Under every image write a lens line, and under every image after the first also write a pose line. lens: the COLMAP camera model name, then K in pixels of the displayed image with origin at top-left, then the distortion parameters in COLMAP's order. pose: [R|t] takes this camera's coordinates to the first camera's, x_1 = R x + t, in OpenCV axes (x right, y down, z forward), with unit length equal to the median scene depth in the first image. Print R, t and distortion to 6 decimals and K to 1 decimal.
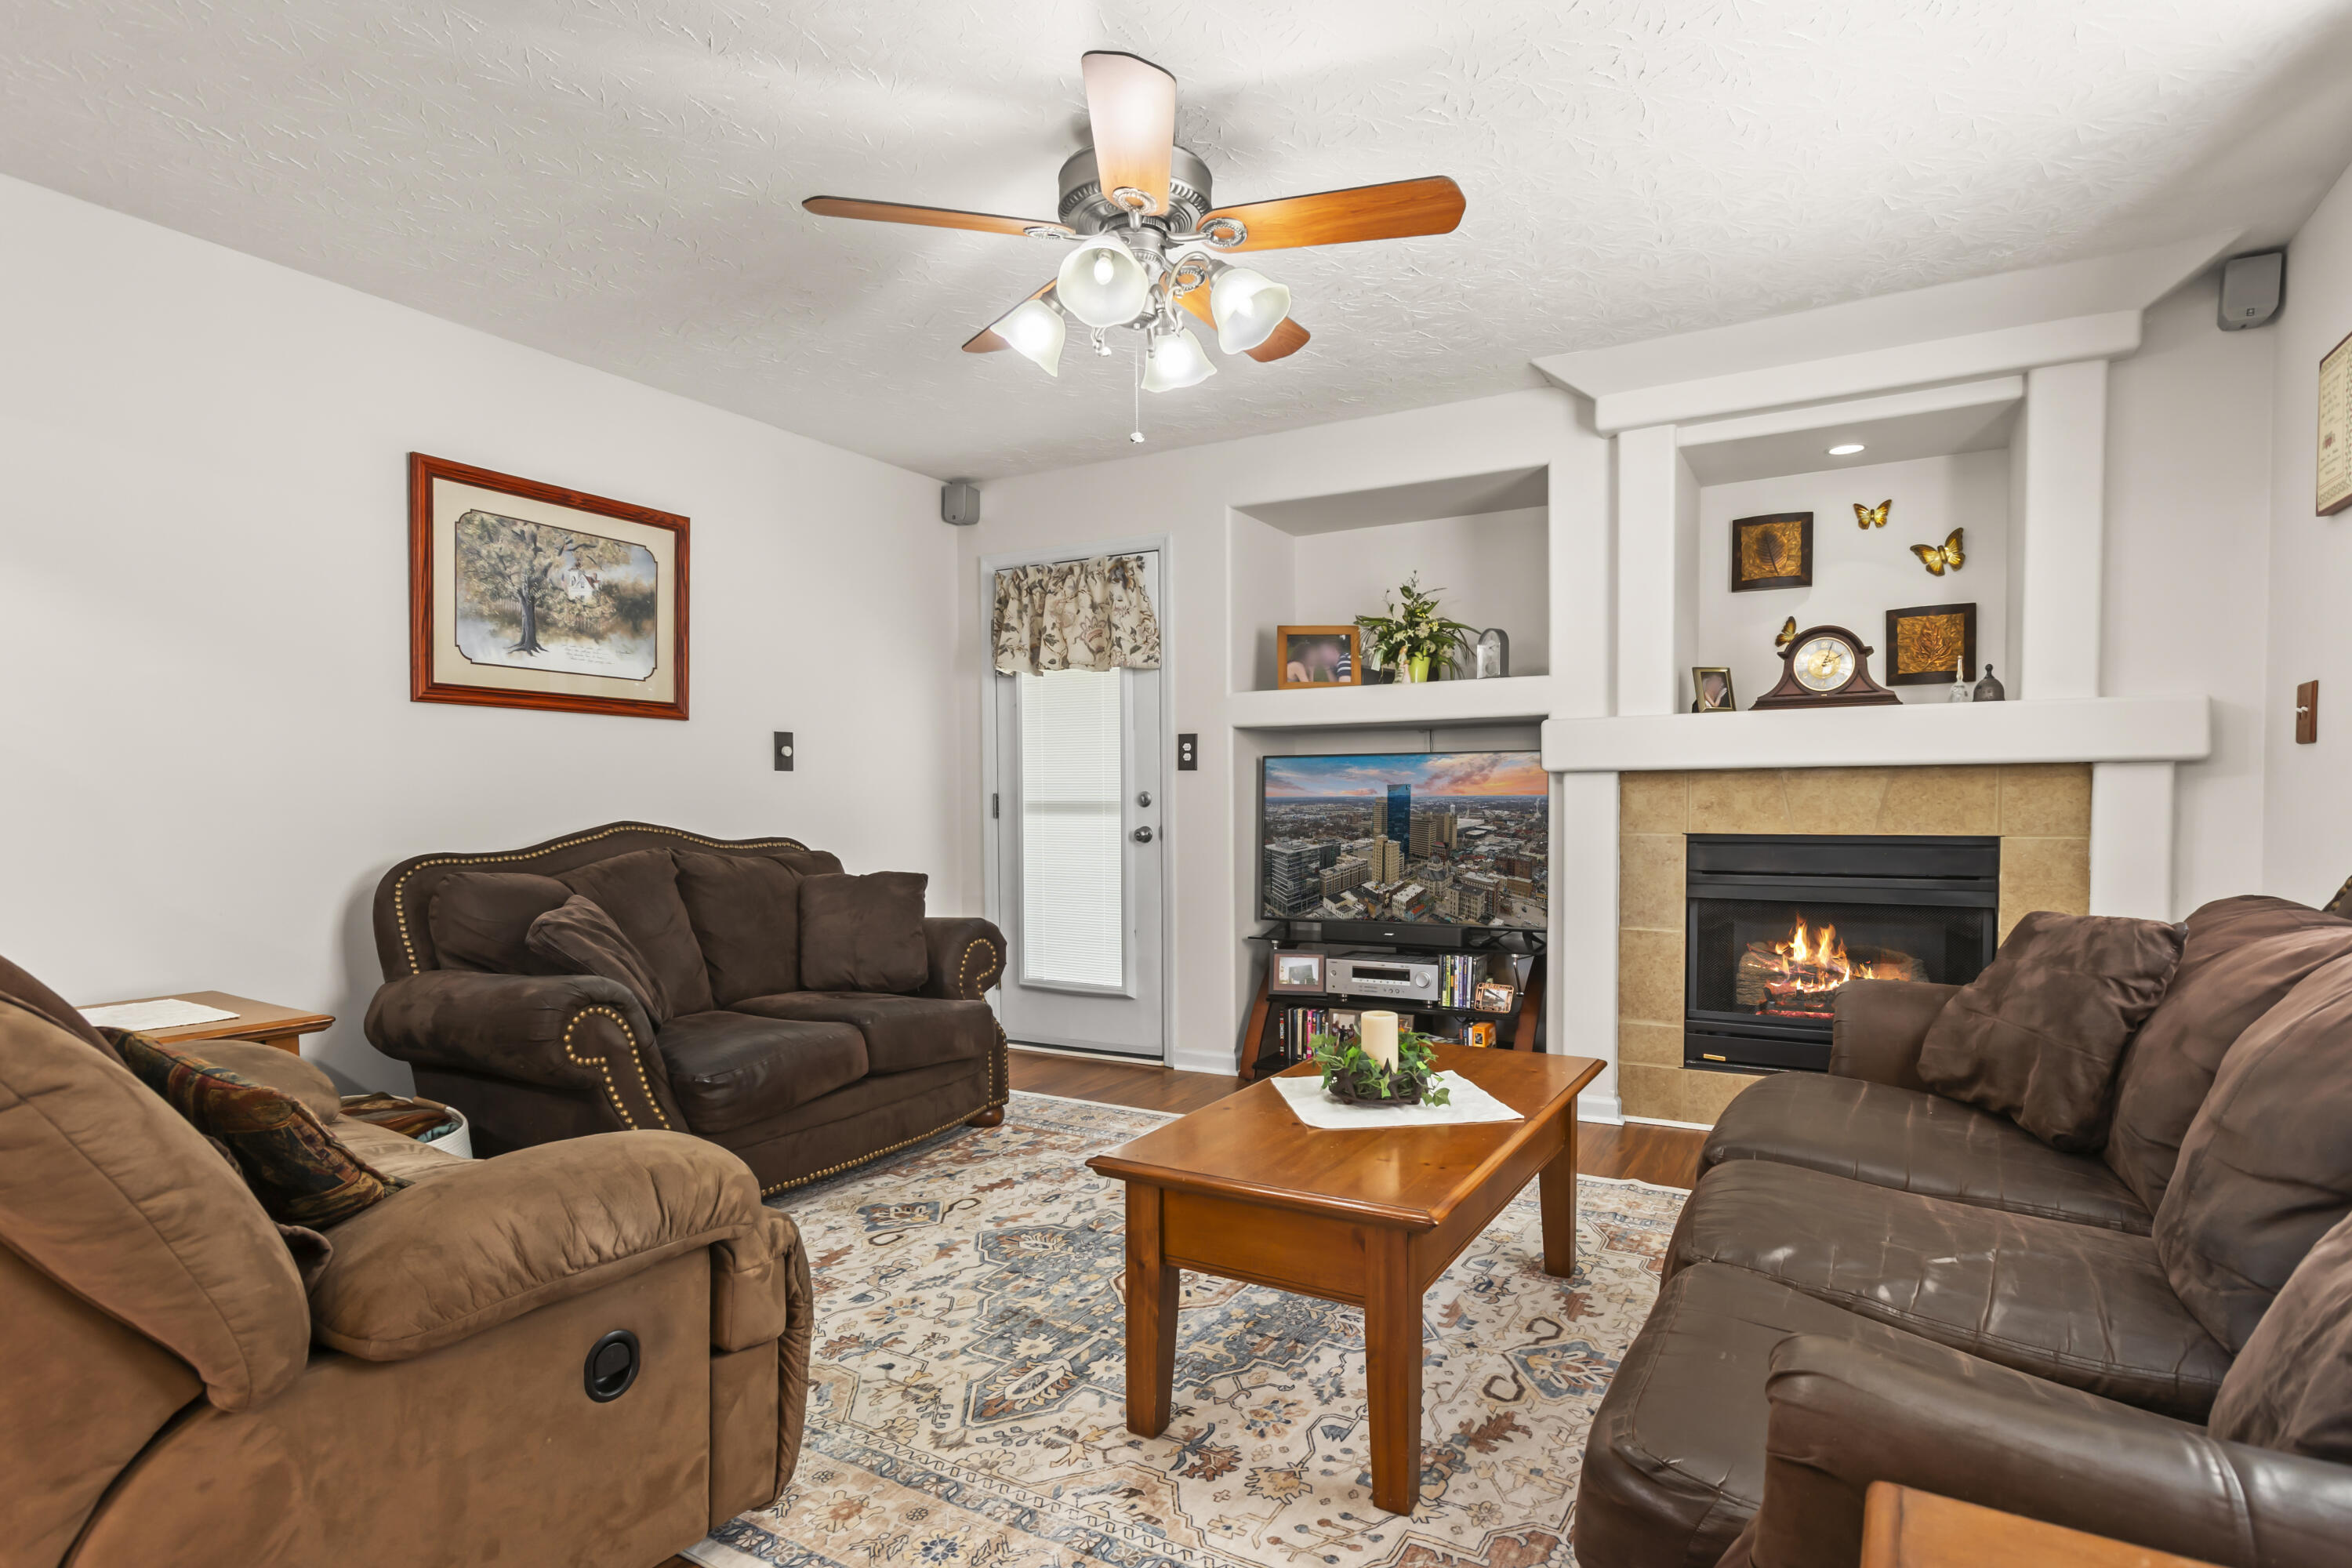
lens RADIAL K [[1231.4, 0, 1149.4], [0, 1231.4, 815.4], [0, 0, 1]] dist [-0.000628, 0.000202]
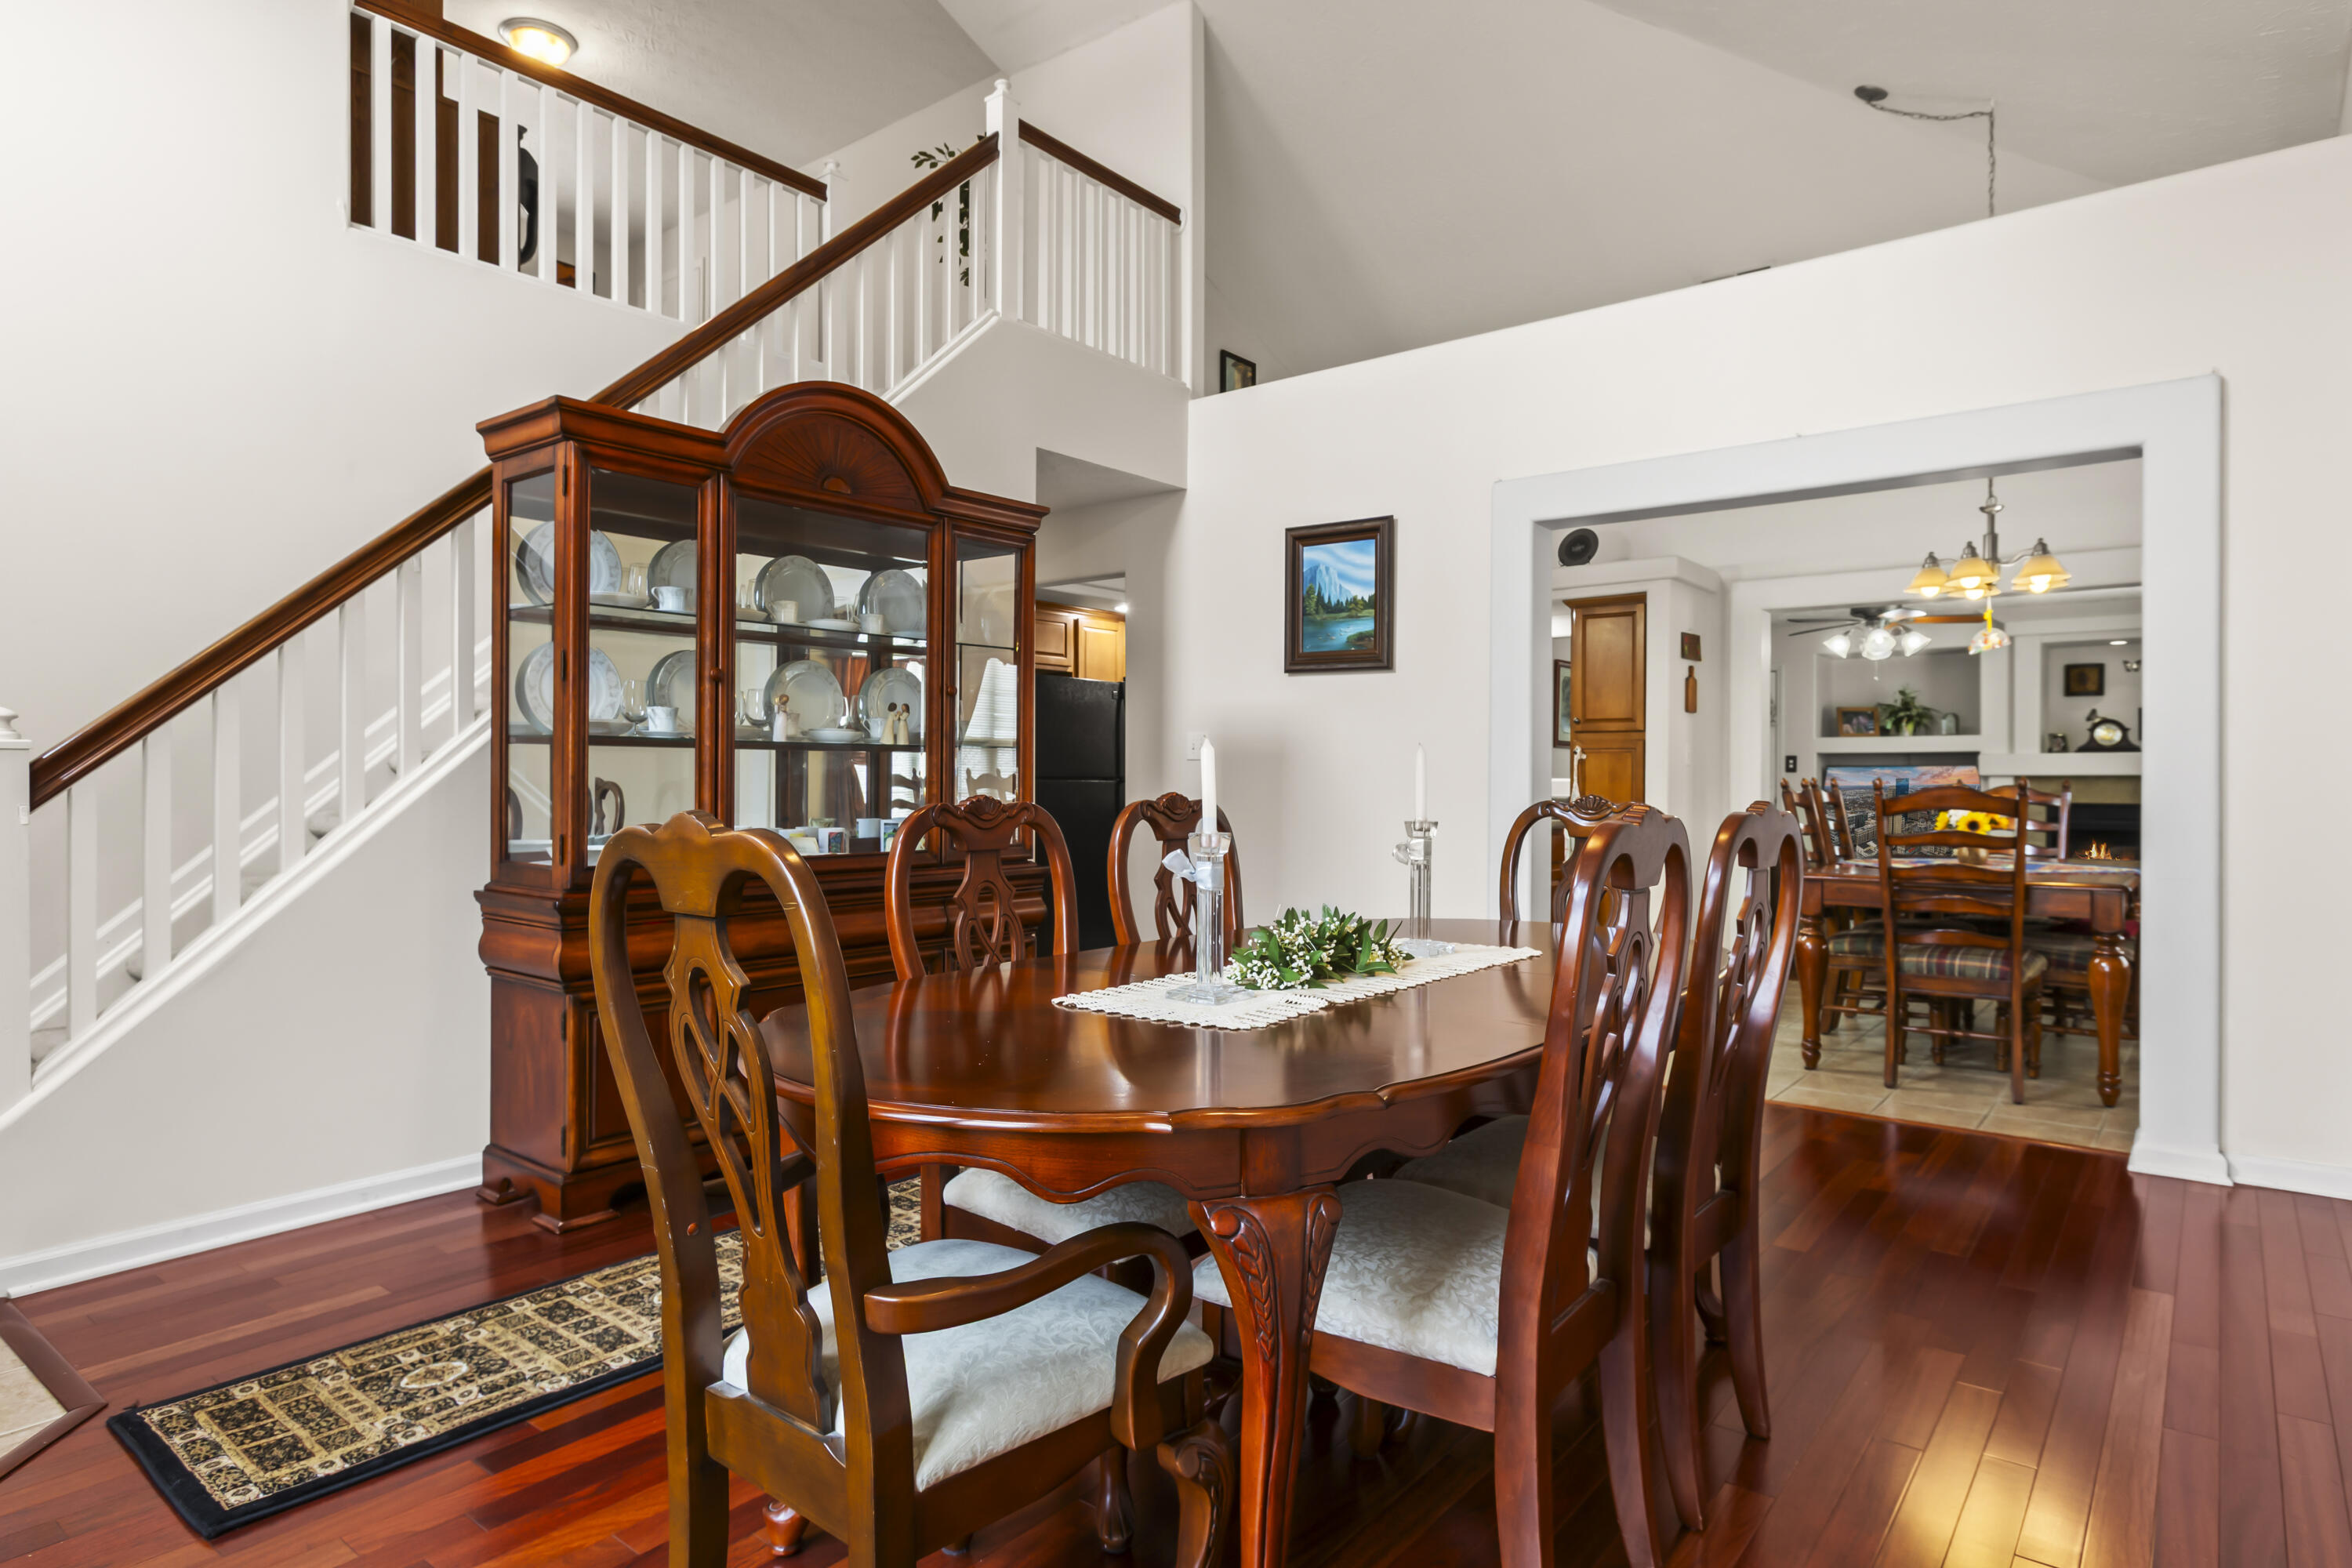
lens RADIAL K [[1300.4, 0, 1165.5], [0, 1300.4, 769.8], [0, 0, 1]] dist [0.007721, 0.001441]
pose [[0.988723, 0.004907, -0.149676, -0.846689], [-0.007345, 0.999849, -0.015742, 0.003500], [0.149577, 0.016664, 0.988610, -1.707570]]
